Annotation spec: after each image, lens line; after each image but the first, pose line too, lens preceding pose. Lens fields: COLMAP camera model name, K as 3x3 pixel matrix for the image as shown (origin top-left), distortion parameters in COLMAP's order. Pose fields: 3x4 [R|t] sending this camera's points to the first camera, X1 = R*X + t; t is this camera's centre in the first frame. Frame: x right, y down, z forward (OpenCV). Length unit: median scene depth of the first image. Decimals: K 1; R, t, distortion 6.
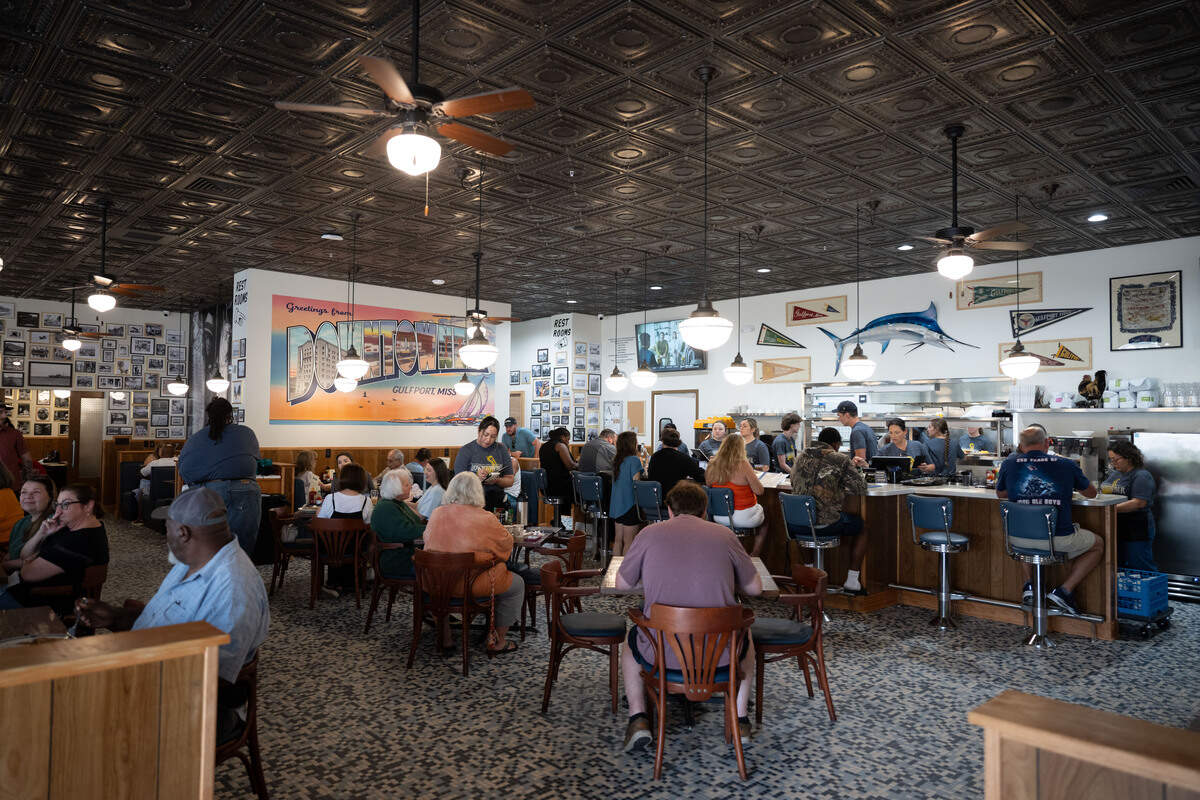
lens RADIAL K [[799.7, 0, 600.0], [0, 799.7, 400.0], [0, 0, 1]] dist [-0.000496, 0.000623]
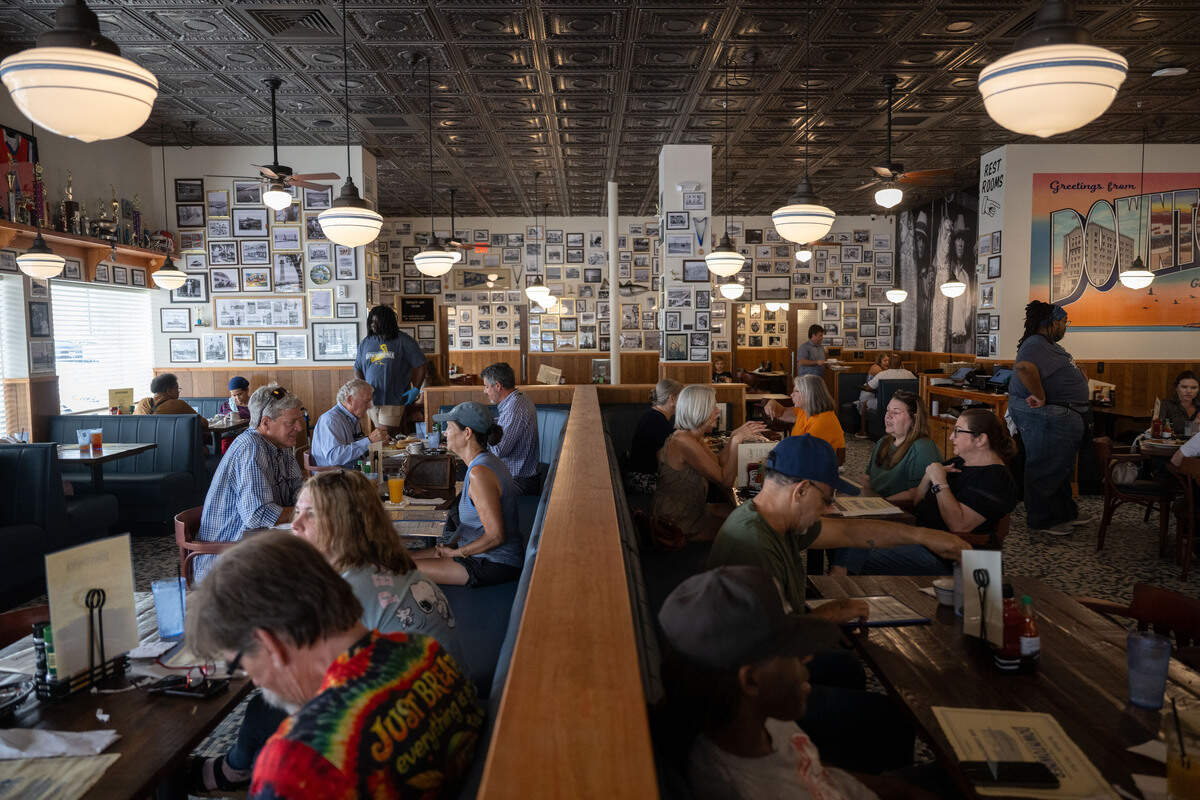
lens RADIAL K [[799.7, 0, 600.0], [0, 799.7, 400.0], [0, 0, 1]] dist [-0.000496, 0.000623]
pose [[0.749305, 0.039467, -0.661048, -0.155427], [0.035516, 0.994391, 0.099626, 0.001130], [0.661272, -0.098128, 0.743700, 0.061309]]
